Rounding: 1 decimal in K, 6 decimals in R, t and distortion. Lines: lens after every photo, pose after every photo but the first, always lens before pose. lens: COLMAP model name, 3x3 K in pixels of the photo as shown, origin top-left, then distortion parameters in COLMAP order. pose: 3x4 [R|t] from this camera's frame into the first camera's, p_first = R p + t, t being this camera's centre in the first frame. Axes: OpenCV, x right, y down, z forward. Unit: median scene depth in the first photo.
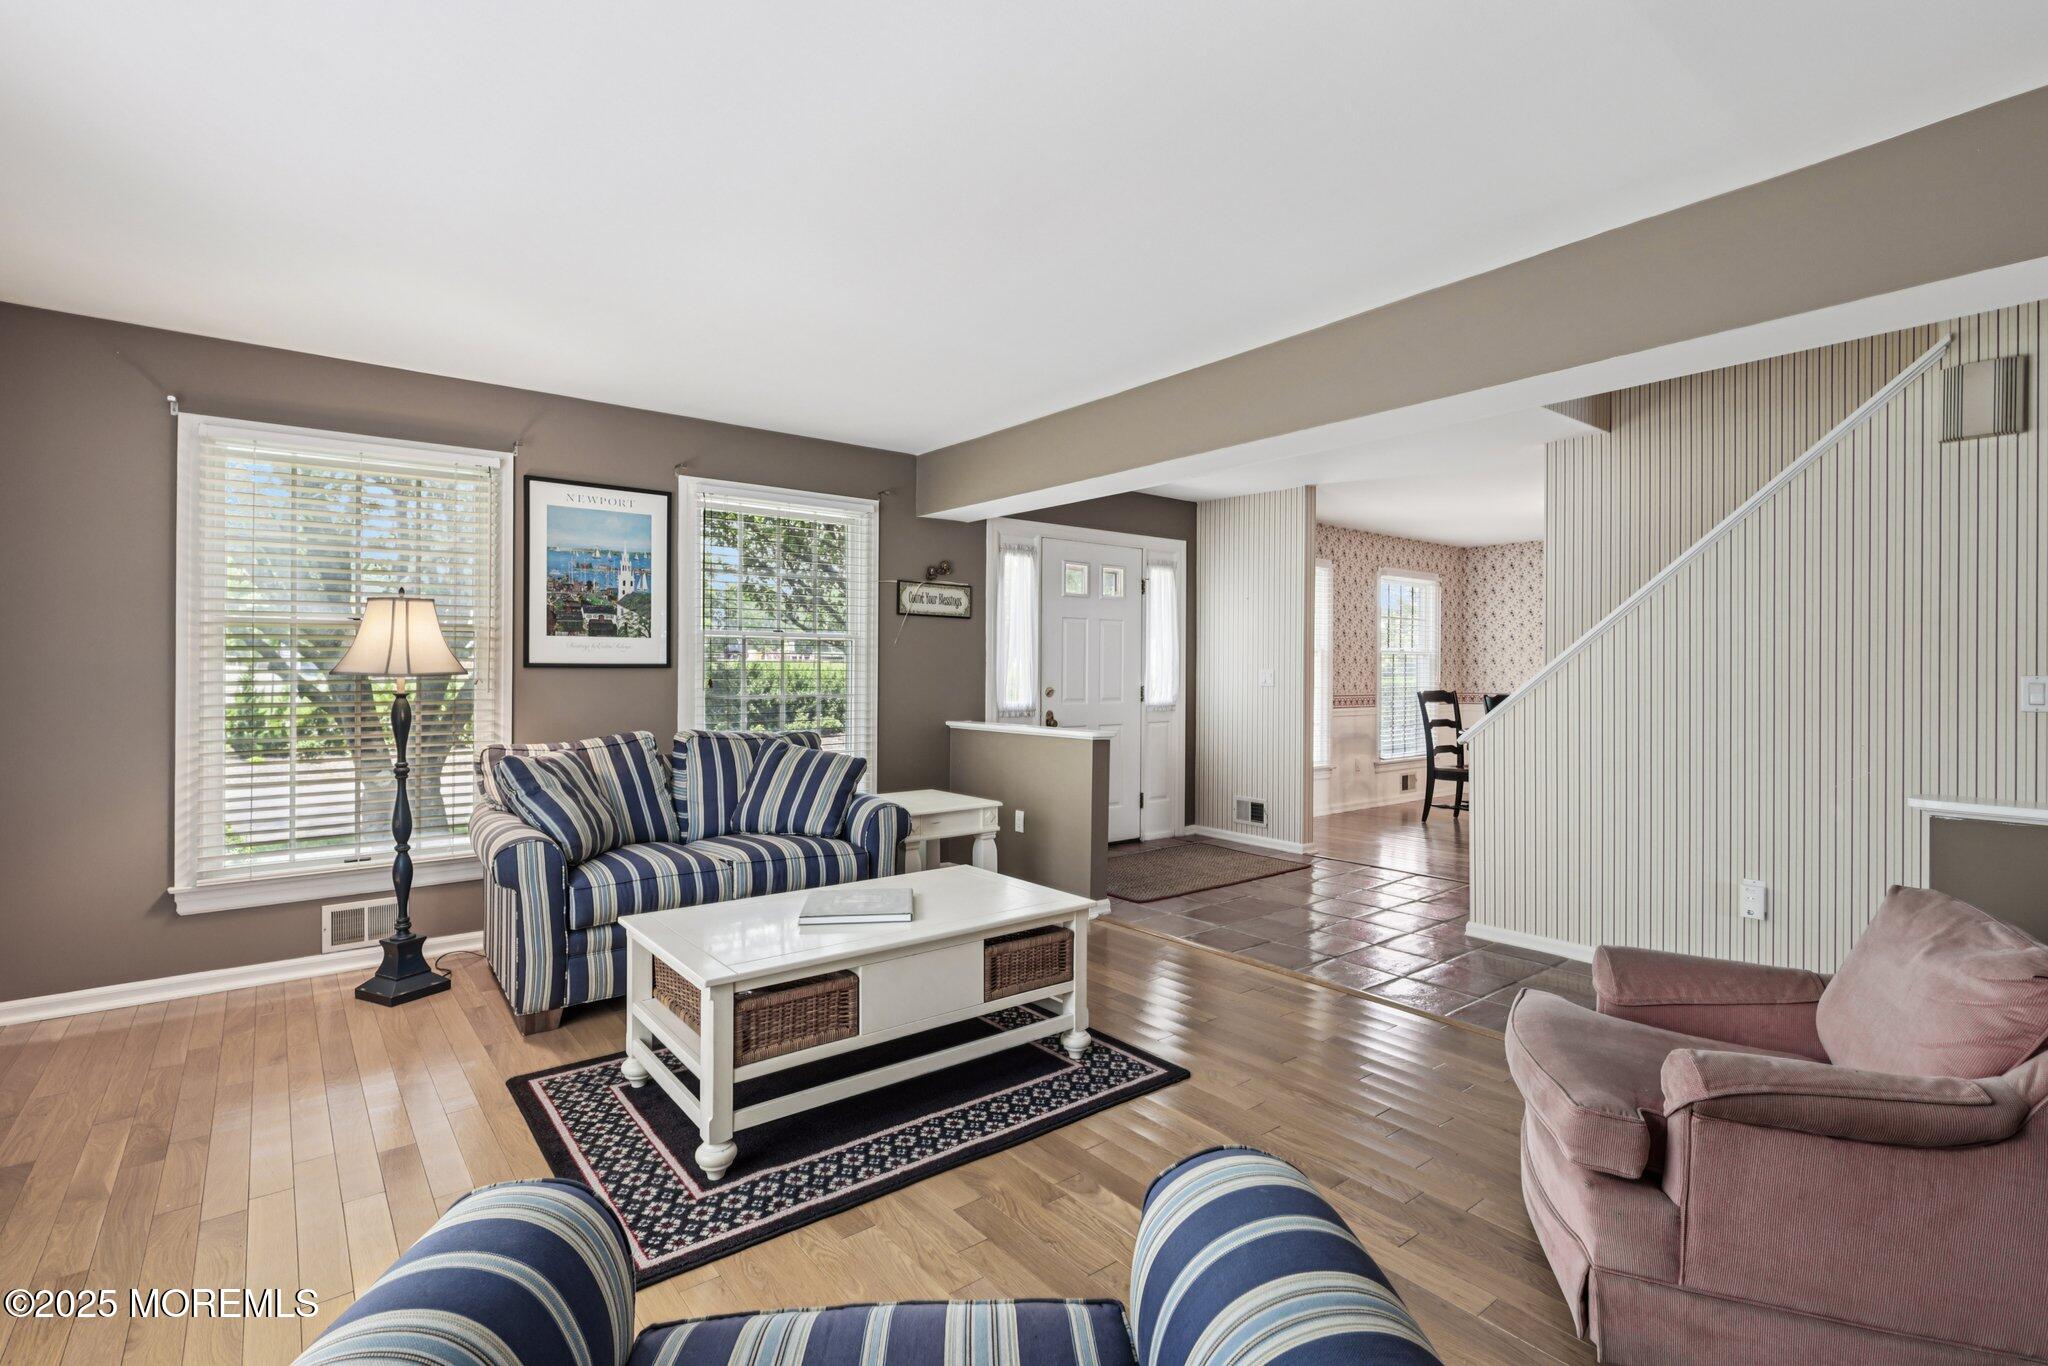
lens RADIAL K [[949.1, 0, 1022.3], [0, 949.1, 670.6], [0, 0, 1]] dist [0.001820, 0.000407]
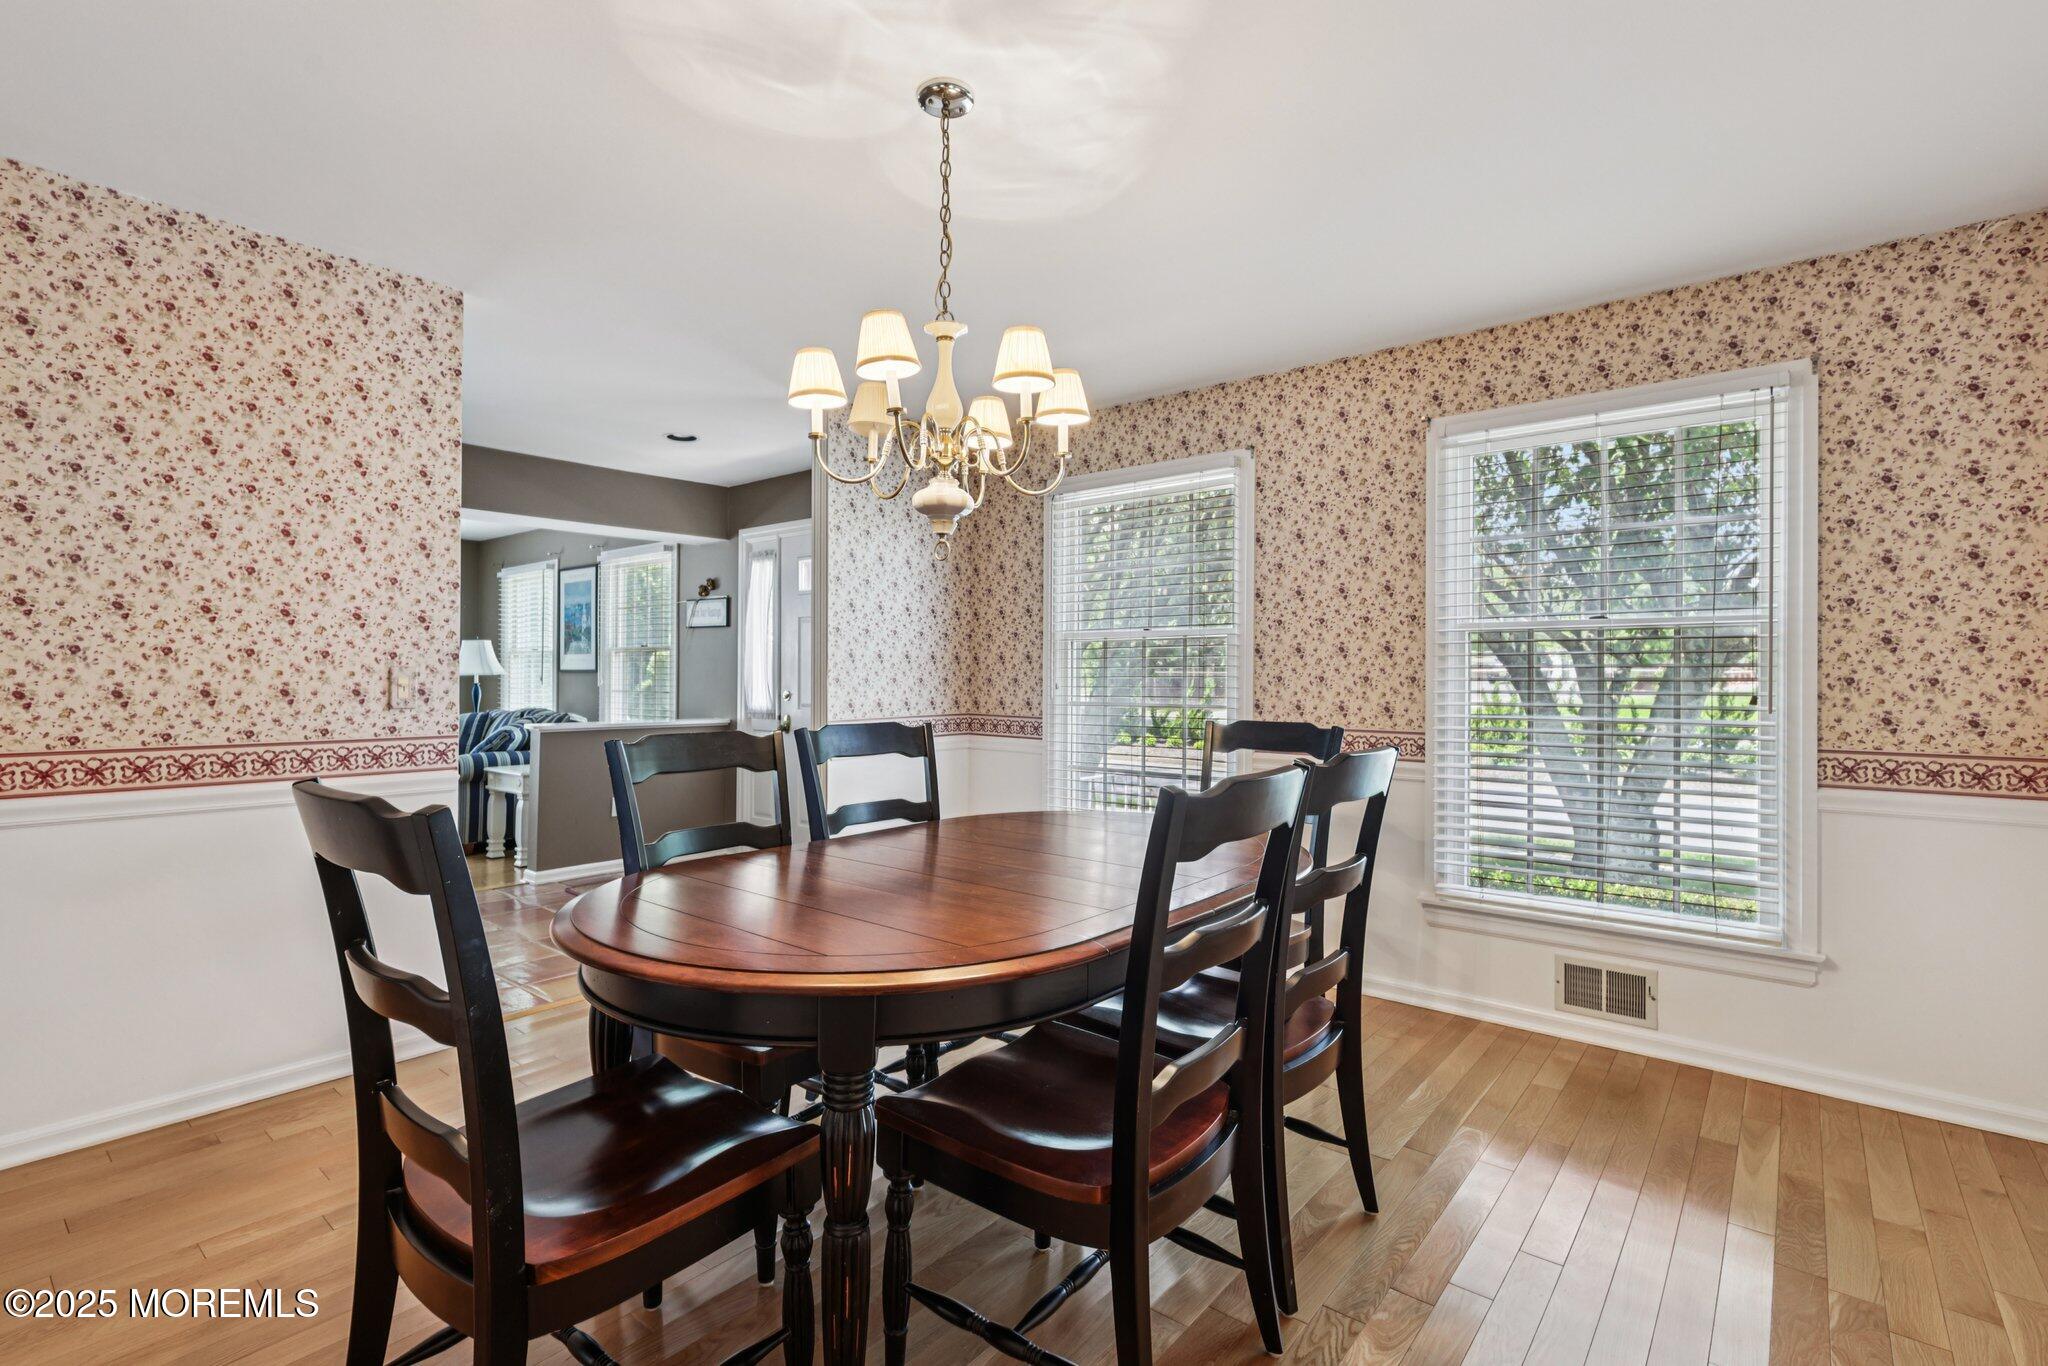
lens RADIAL K [[949.1, 0, 1023.2], [0, 949.1, 680.0], [0, 0, 1]] dist [0.001820, 0.000407]
pose [[0.211130, -0.000835, -0.977458, 1.502396], [-0.006531, 0.999976, -0.002265, 0.011602], [0.977436, 0.006862, 0.211119, 1.497585]]
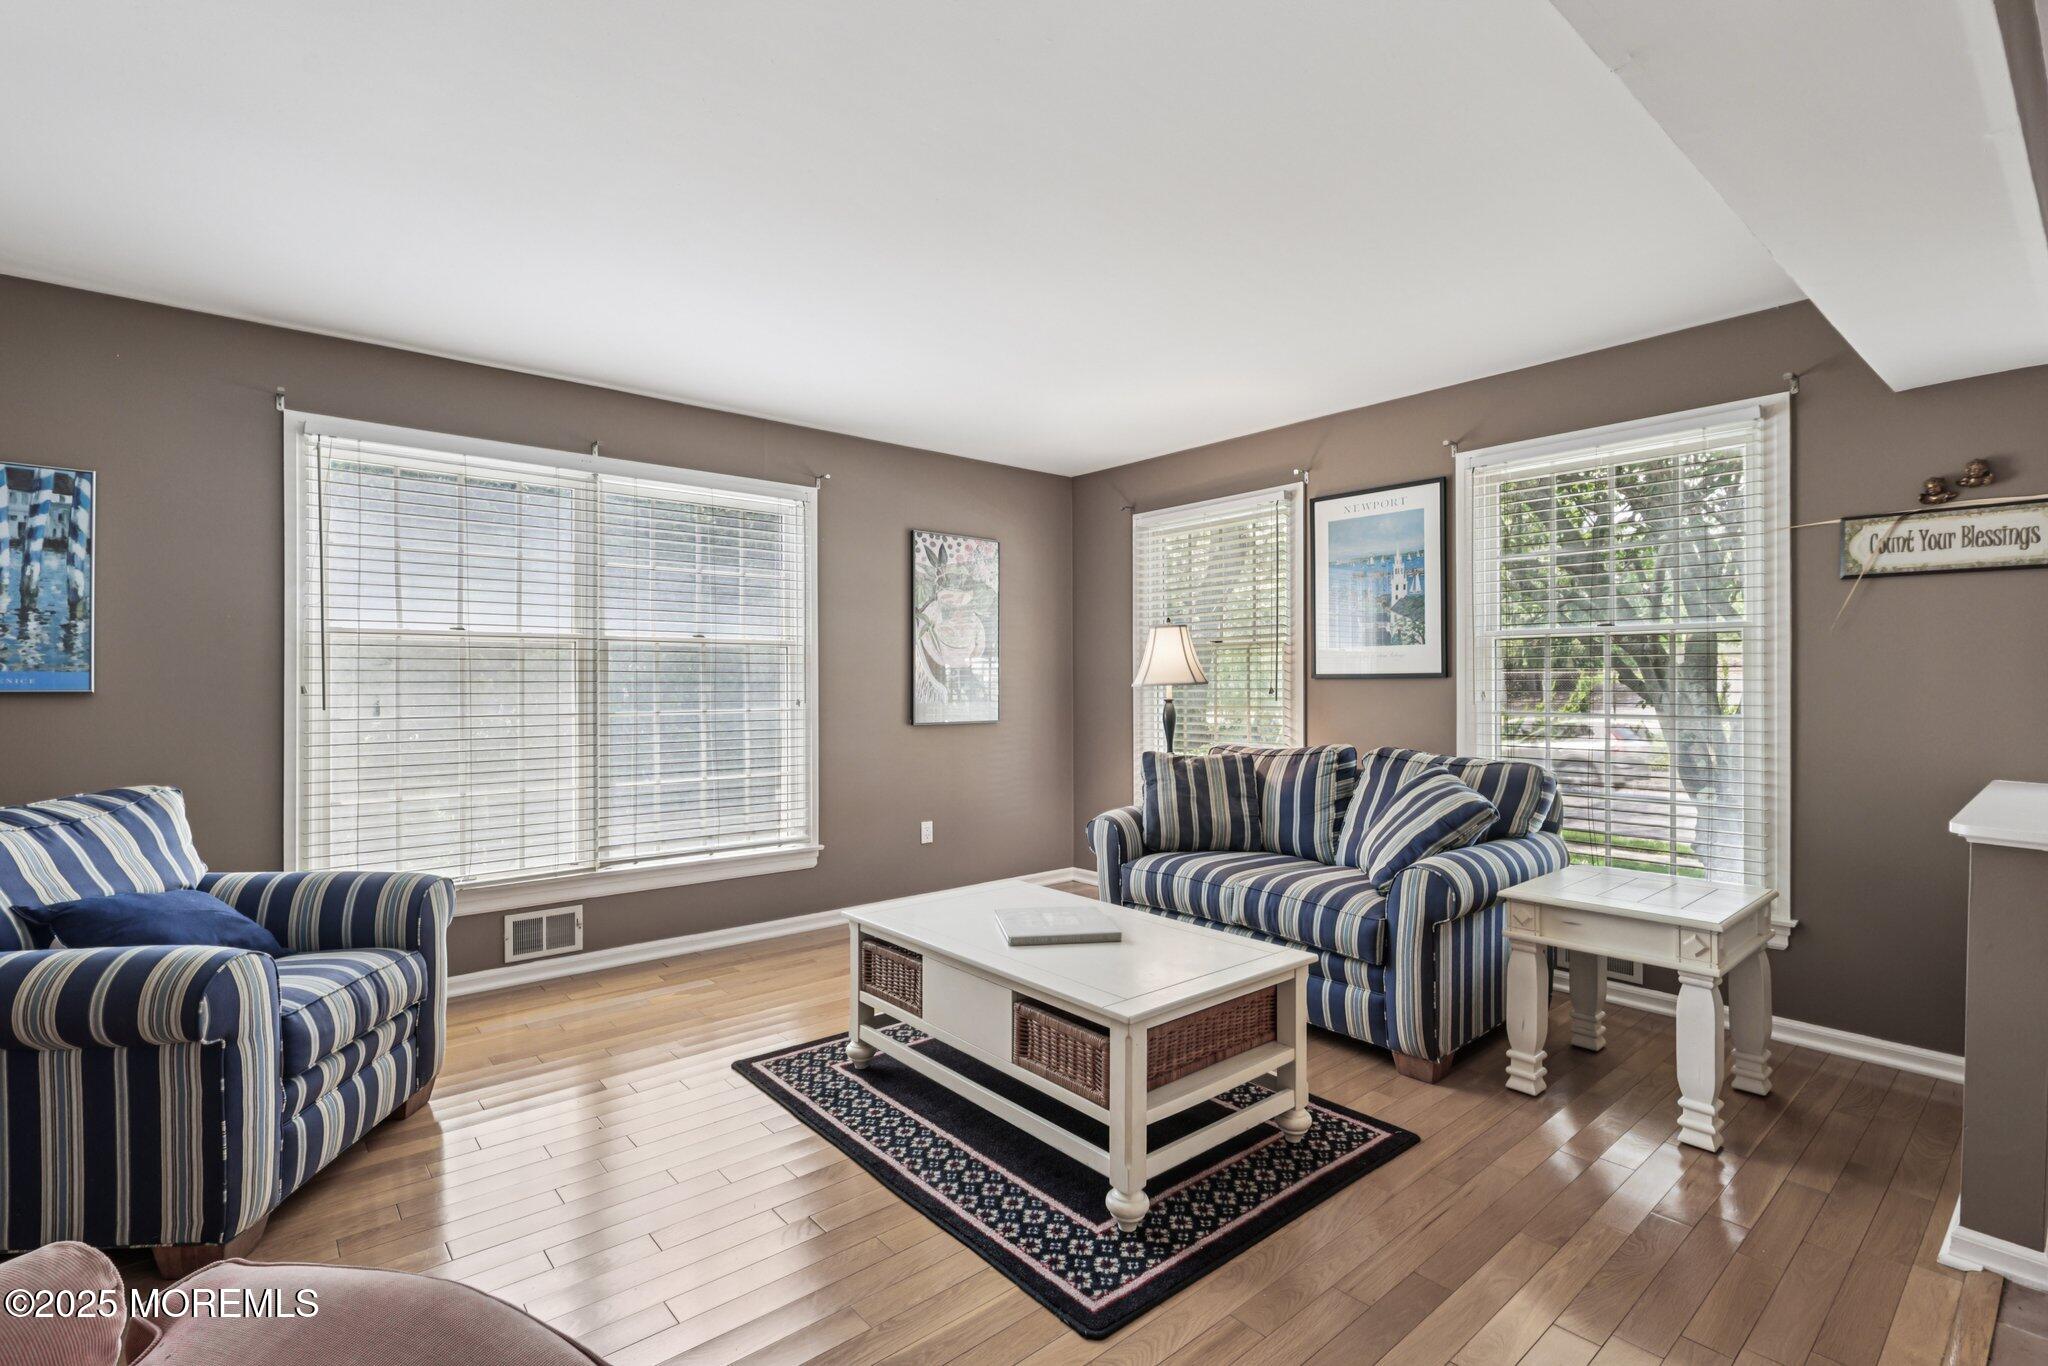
lens RADIAL K [[949.1, 0, 1024.6], [0, 949.1, 689.3], [0, 0, 1]] dist [0.001820, 0.000407]
pose [[0.031172, 0.005494, -0.999499, 0.534476], [0.002804, 0.999980, 0.005584, 0.002248], [0.999510, -0.002977, 0.031156, 0.638326]]
